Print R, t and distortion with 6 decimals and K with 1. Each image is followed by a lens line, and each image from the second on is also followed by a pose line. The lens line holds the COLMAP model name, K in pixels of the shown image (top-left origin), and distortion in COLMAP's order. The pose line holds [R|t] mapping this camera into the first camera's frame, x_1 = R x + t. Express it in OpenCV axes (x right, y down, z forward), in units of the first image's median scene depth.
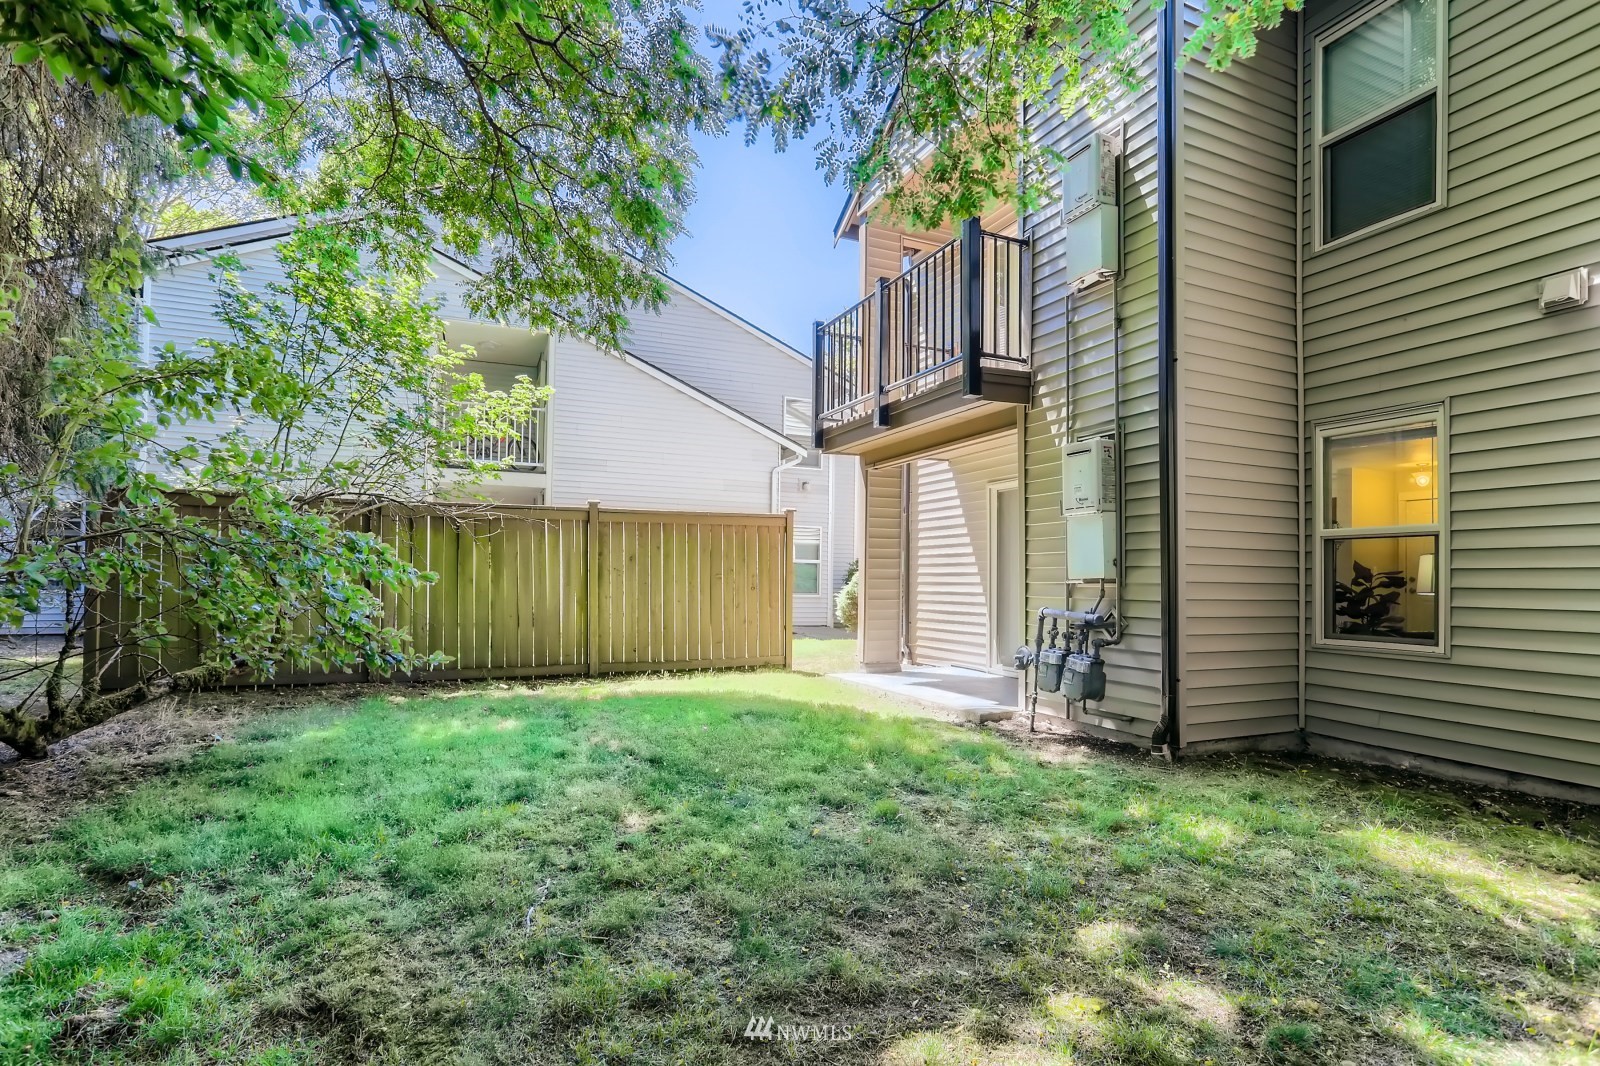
lens RADIAL K [[779.0, 0, 800.0], [0, 779.0, 579.7], [0, 0, 1]] dist [-0.000439, 0.000817]
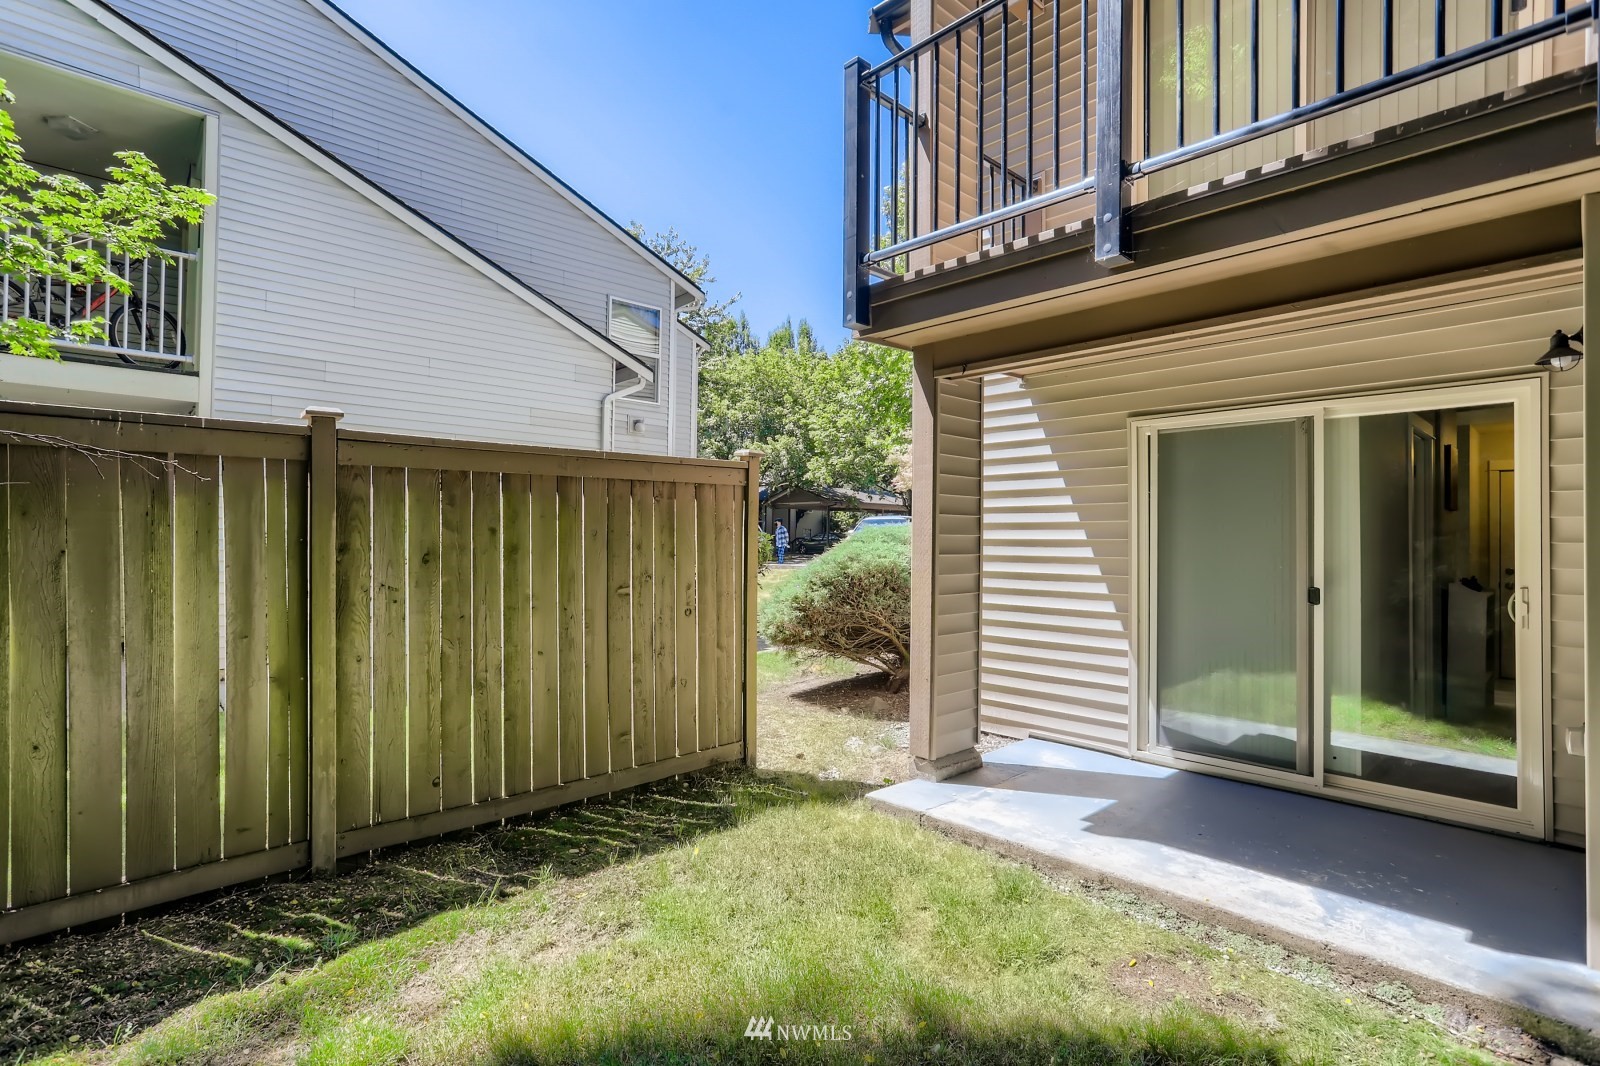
lens RADIAL K [[779.0, 0, 798.3], [0, 779.0, 534.9], [0, 0, 1]] dist [-0.000439, 0.000817]
pose [[0.947393, 0.000971, 0.320072, -0.159161], [-0.000804, 0.999999, -0.000654, -0.038467], [-0.320073, 0.000363, 0.947393, 0.539302]]
